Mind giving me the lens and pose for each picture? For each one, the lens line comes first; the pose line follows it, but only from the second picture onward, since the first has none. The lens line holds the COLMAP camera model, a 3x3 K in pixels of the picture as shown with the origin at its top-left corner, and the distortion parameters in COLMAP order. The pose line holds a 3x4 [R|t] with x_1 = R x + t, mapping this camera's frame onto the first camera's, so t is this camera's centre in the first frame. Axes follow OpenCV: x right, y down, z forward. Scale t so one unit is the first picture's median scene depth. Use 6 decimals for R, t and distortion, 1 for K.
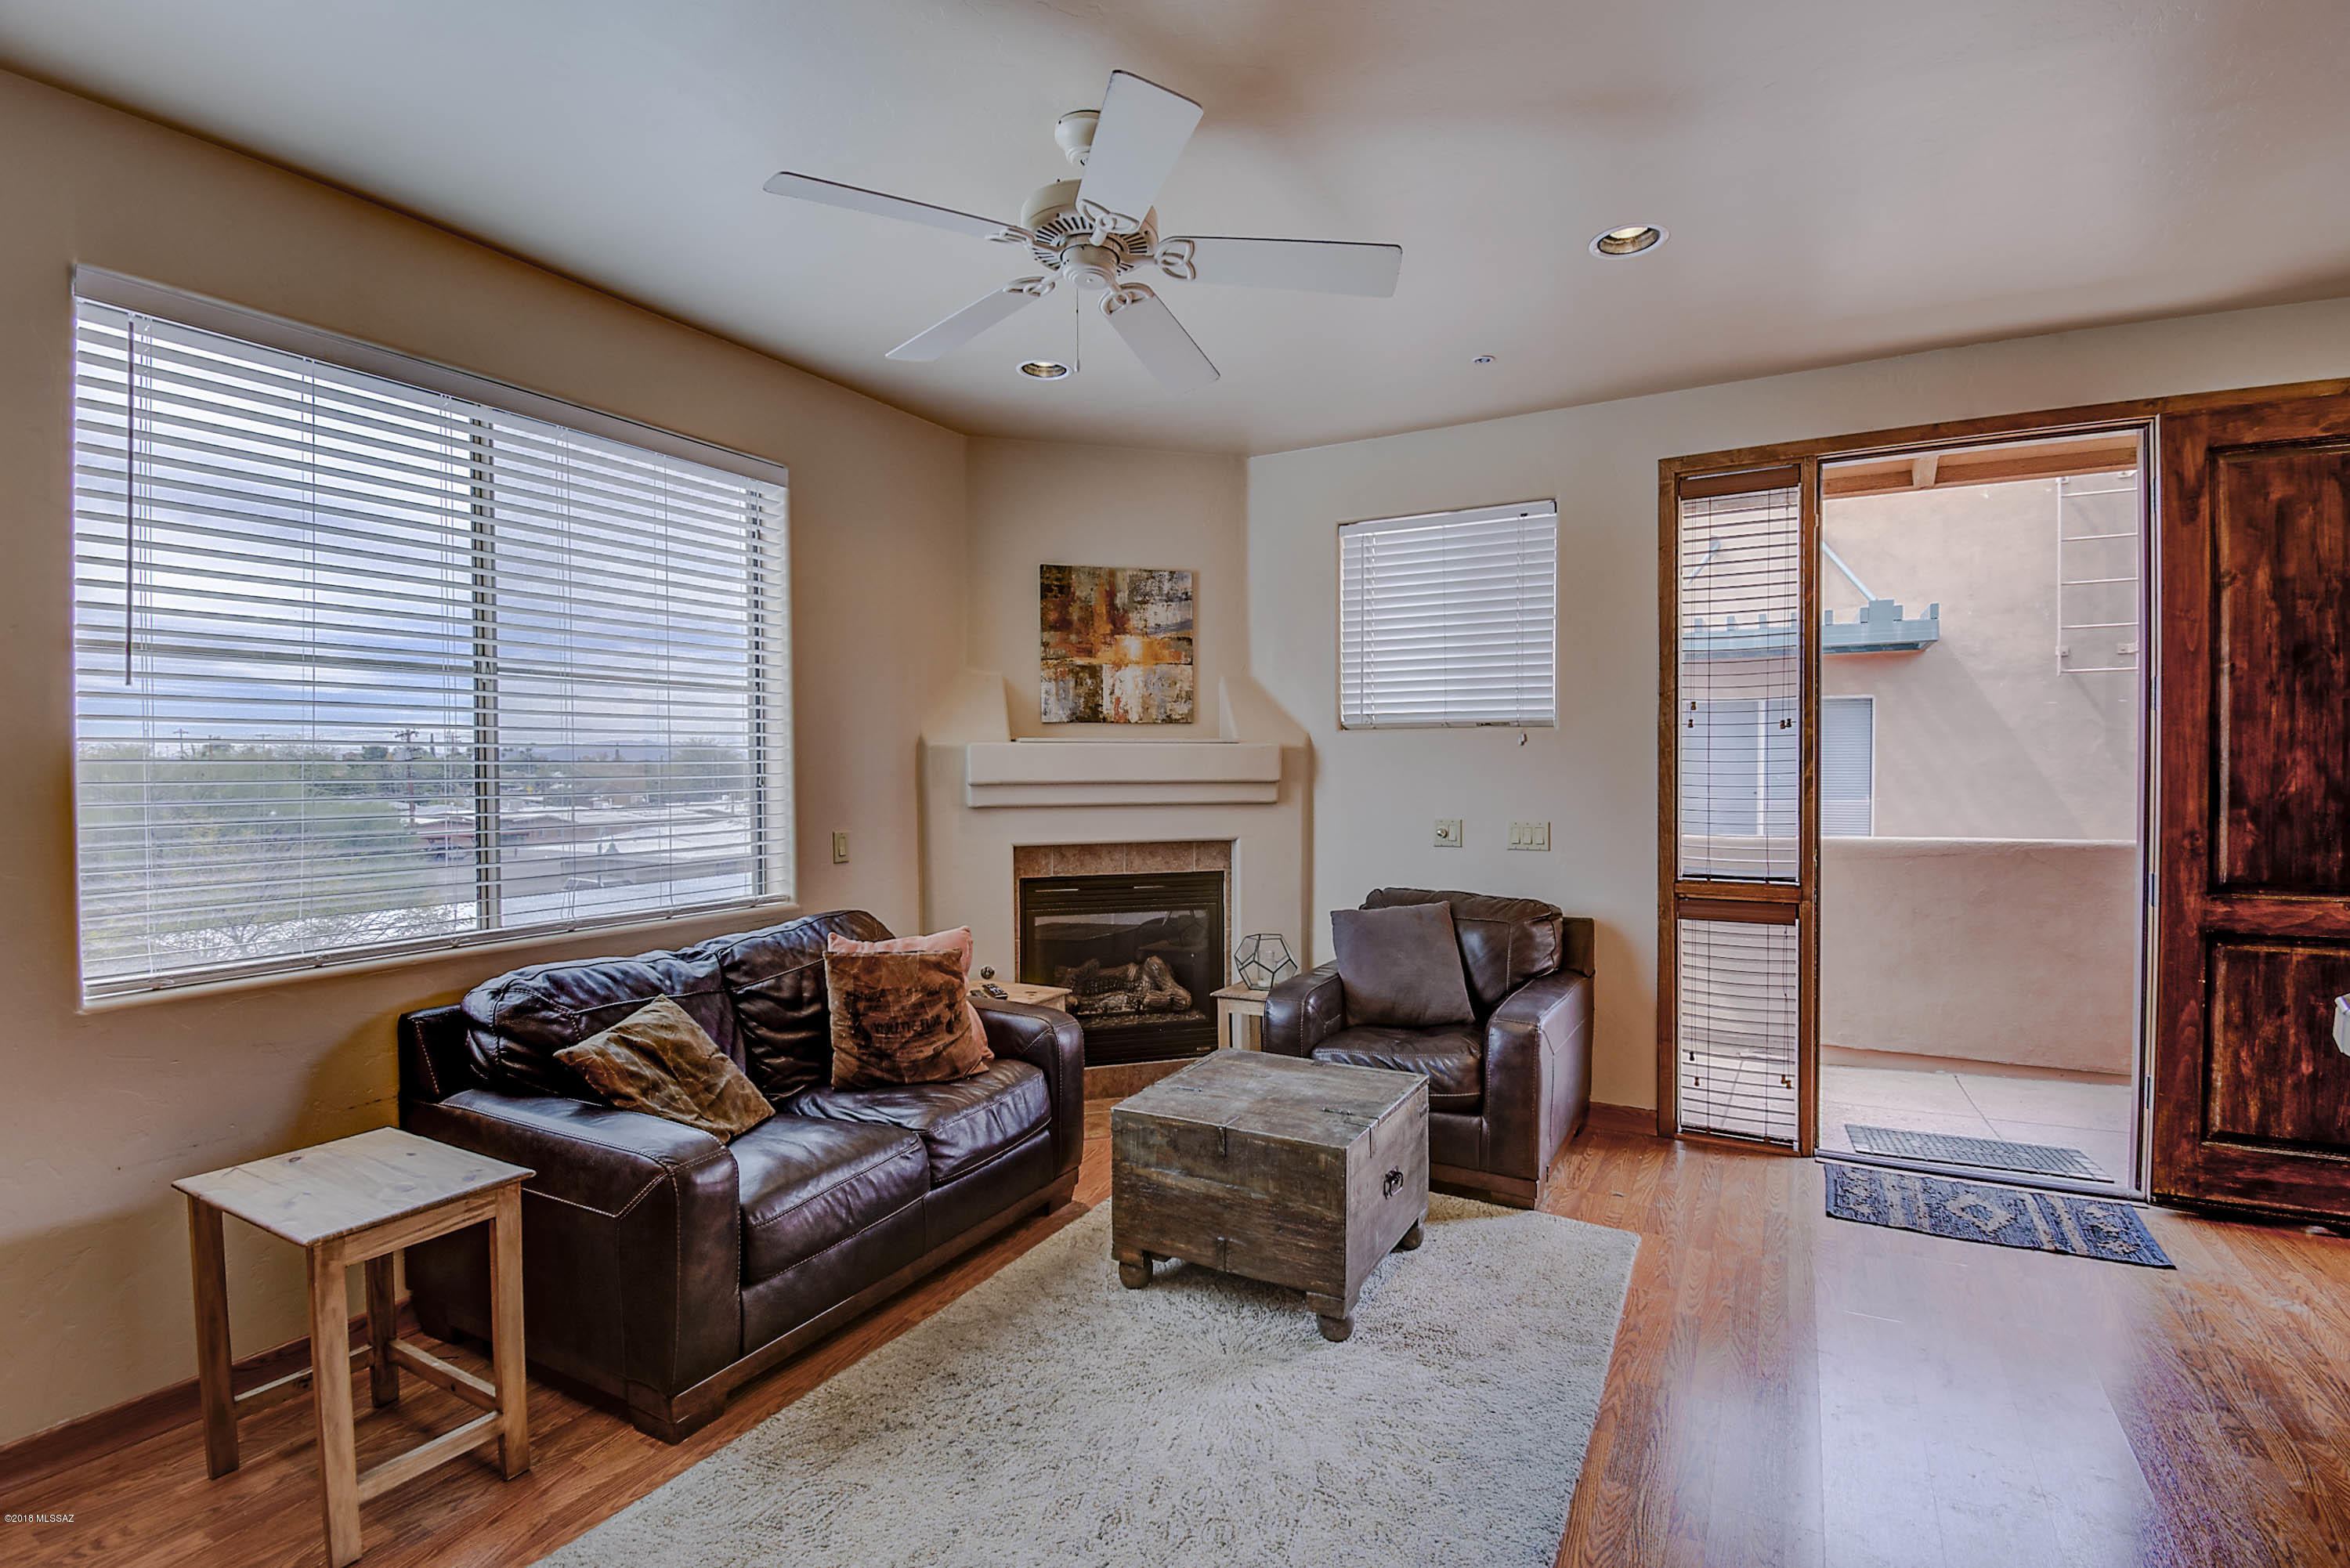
lens RADIAL K [[1082.2, 0, 1185.7], [0, 1082.2, 786.2], [0, 0, 1]] dist [0.017846, -0.031104]
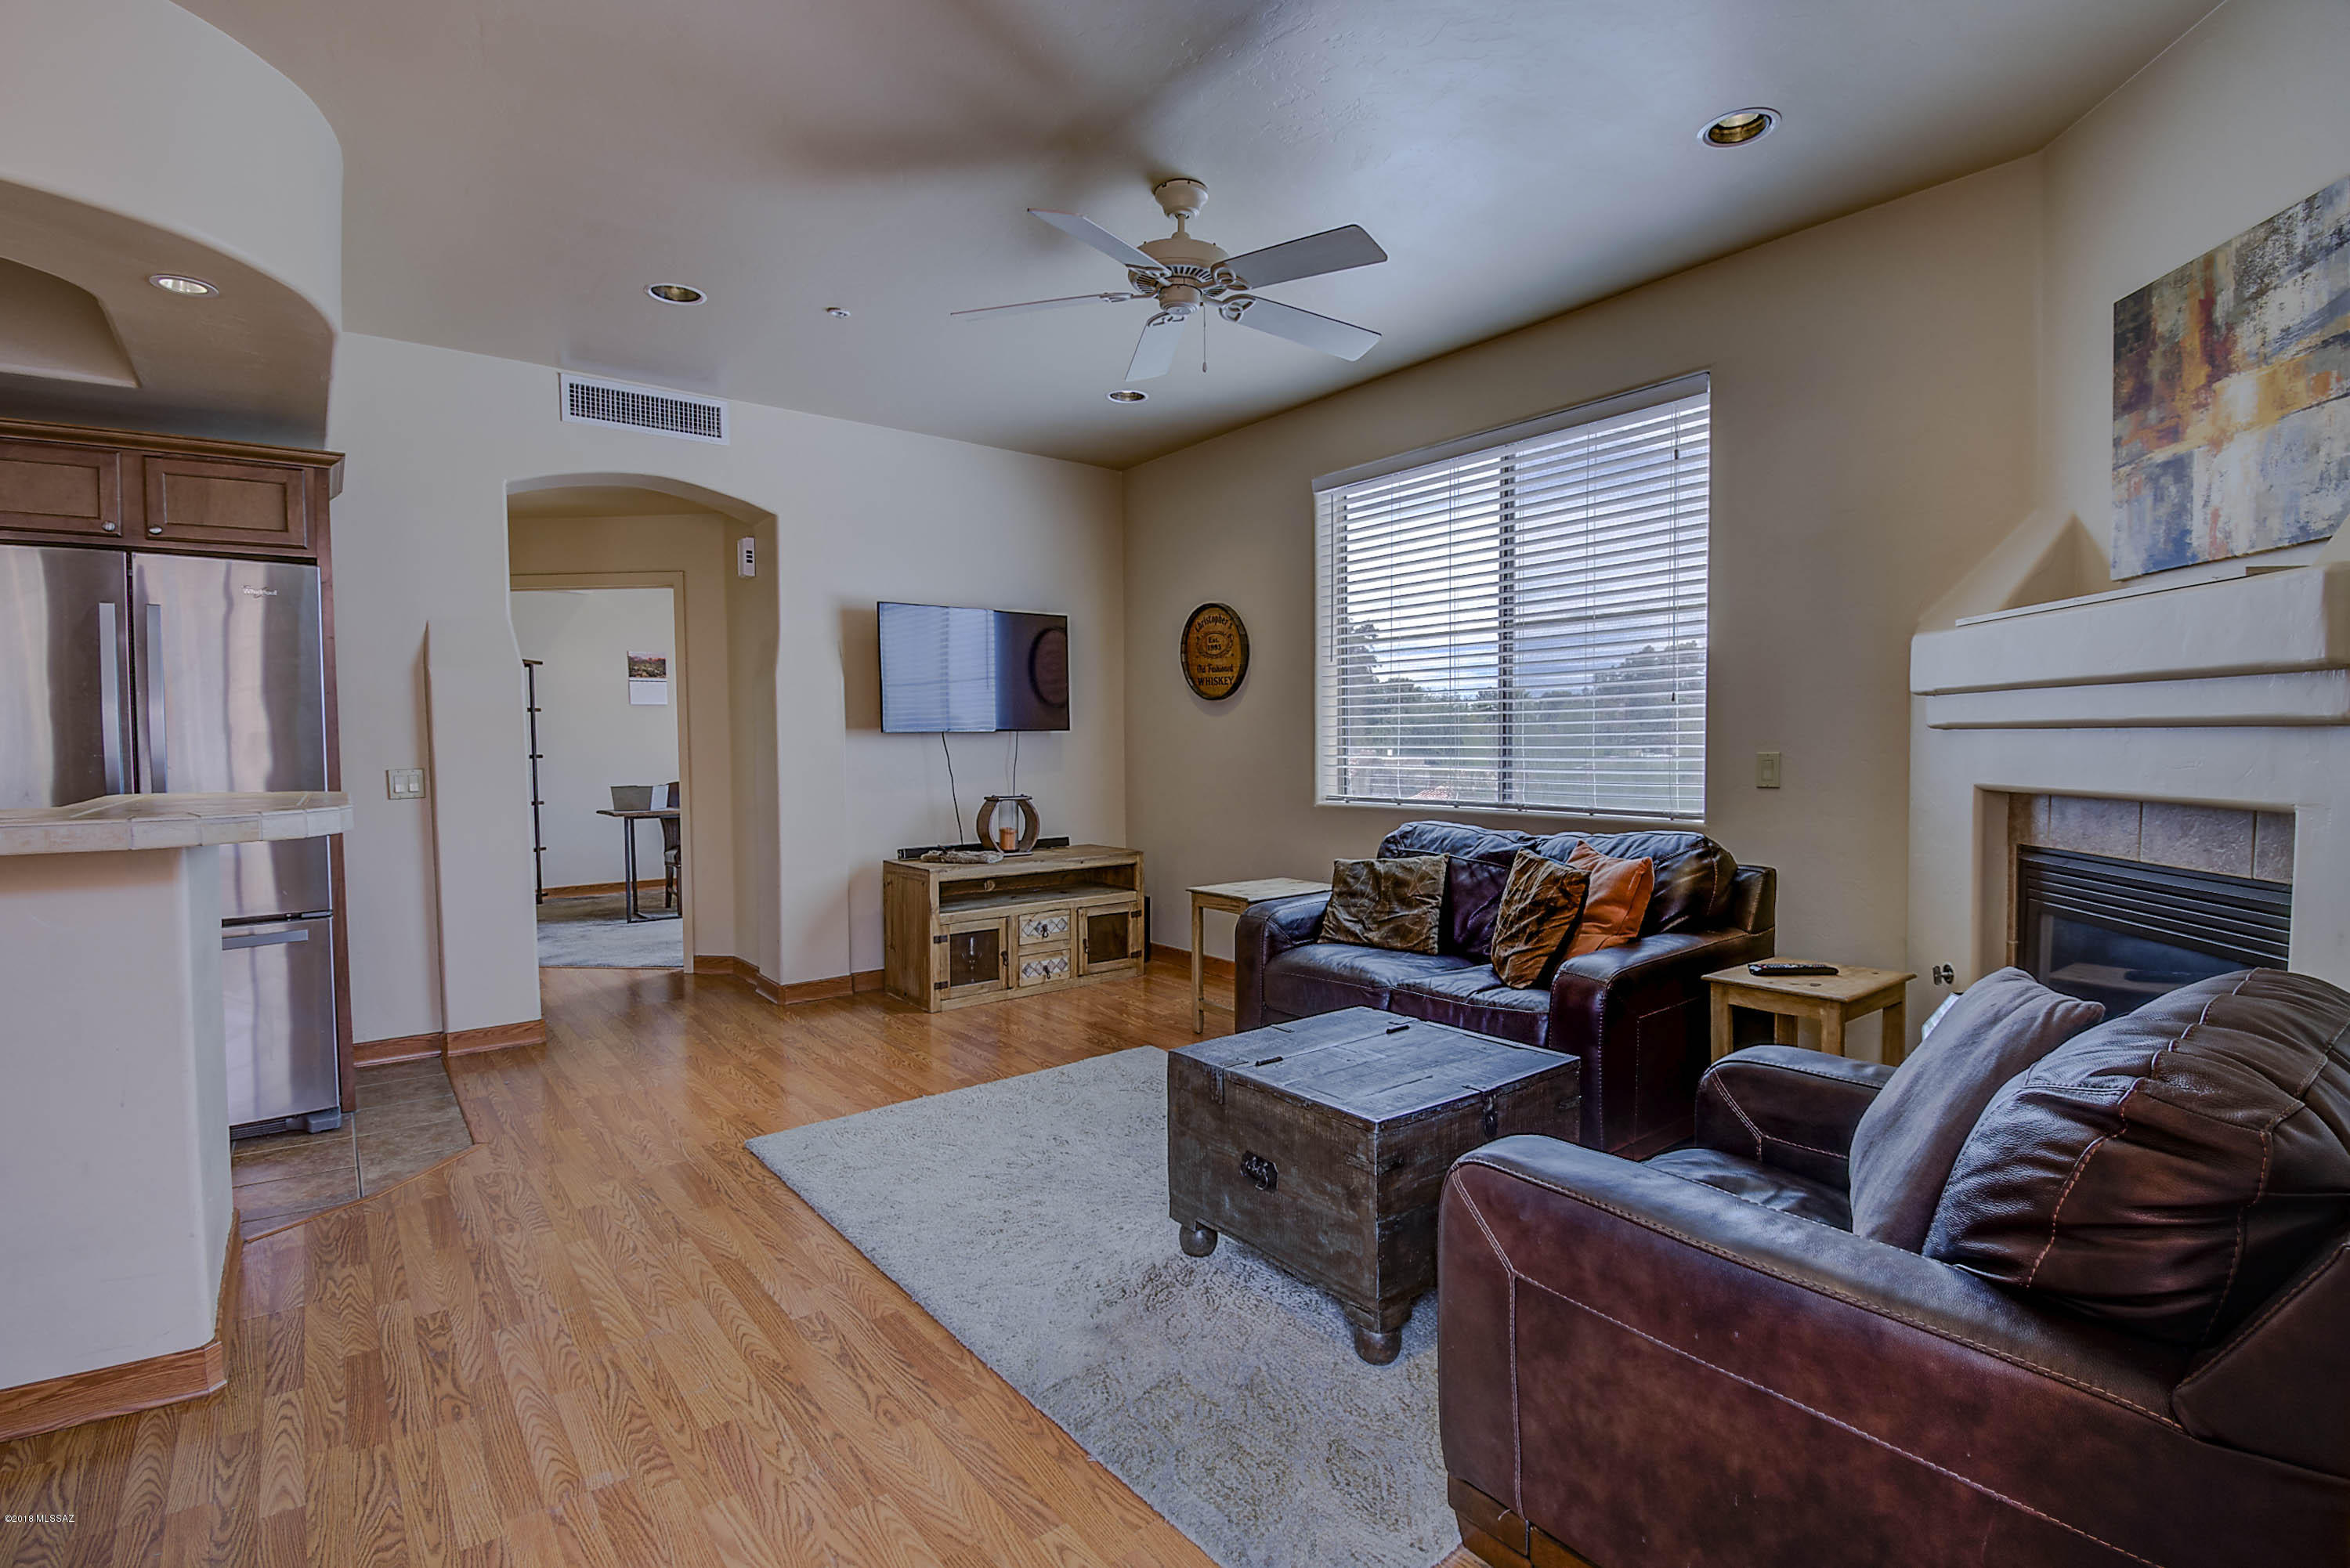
lens RADIAL K [[1082.2, 0, 1185.7], [0, 1082.2, 786.2], [0, 0, 1]] dist [0.017846, -0.031104]
pose [[-0.387599, 0.047295, -0.920614, 0.663843], [-0.007768, 0.998480, 0.054566, 0.024033], [0.921795, 0.028302, -0.386643, 0.885151]]
